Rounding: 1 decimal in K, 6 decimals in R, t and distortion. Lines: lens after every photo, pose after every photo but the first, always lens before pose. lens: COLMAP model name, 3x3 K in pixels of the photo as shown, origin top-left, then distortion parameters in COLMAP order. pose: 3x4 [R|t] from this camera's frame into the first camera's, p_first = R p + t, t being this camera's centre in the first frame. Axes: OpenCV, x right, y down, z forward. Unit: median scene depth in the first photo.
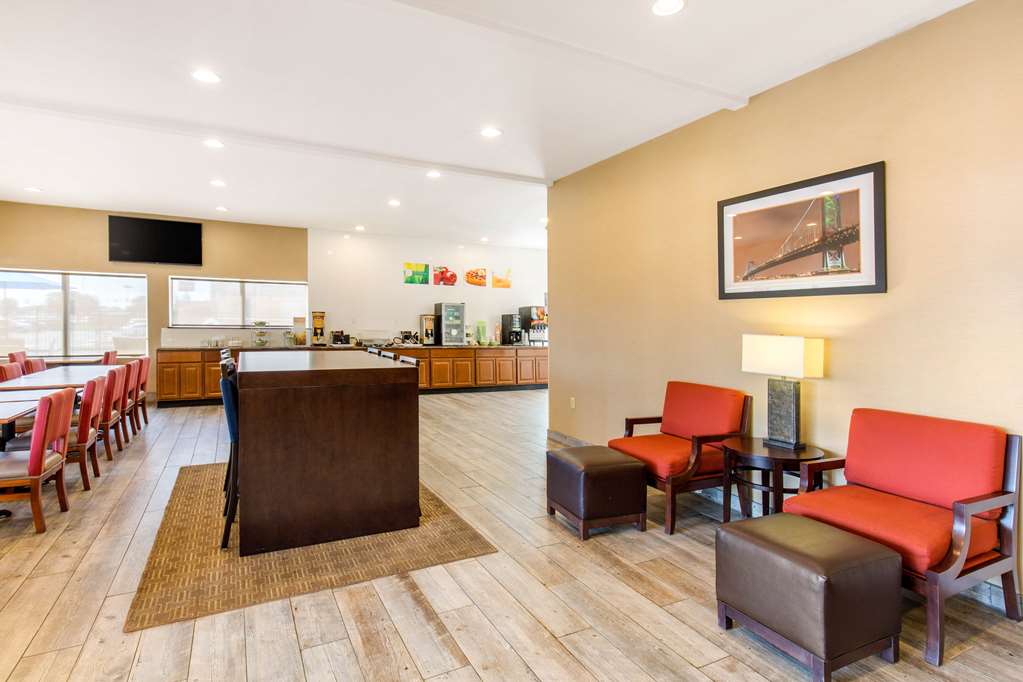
lens RADIAL K [[611.1, 0, 510.7], [0, 611.1, 332.4], [0, 0, 1]] dist [-0.000901, -0.000476]
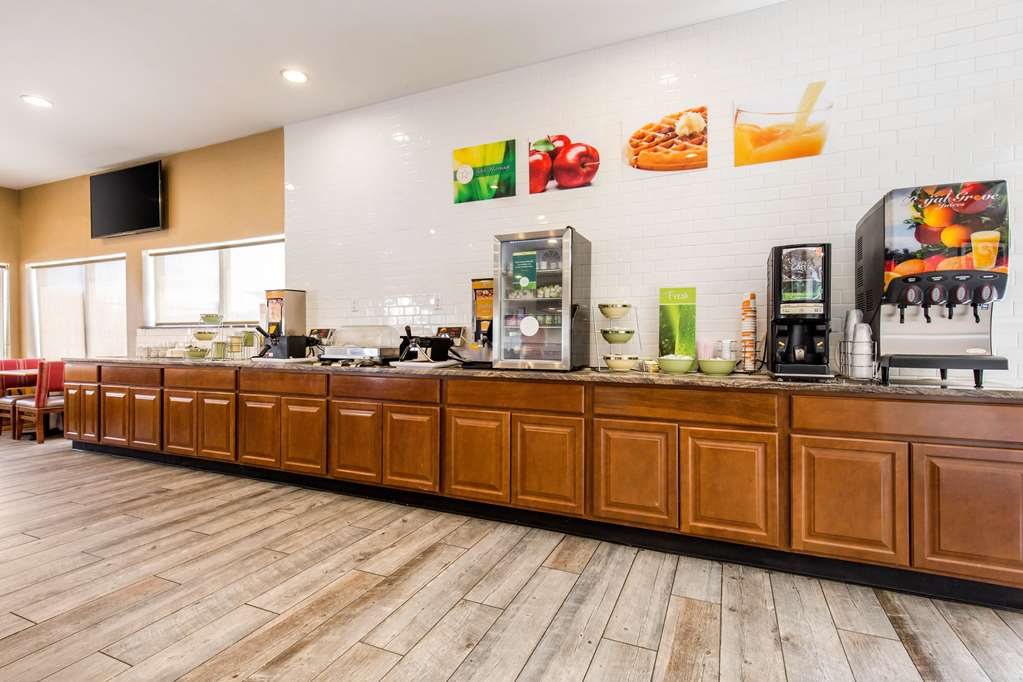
lens RADIAL K [[587.2, 0, 379.7], [0, 587.2, 343.8], [0, 0, 1]] dist [0.018663, 0.001151]
pose [[0.574002, -0.002667, -0.818850, 0.102557], [-0.008571, 0.999920, -0.009265, 0.011770], [0.818809, 0.012337, 0.573933, 0.747855]]
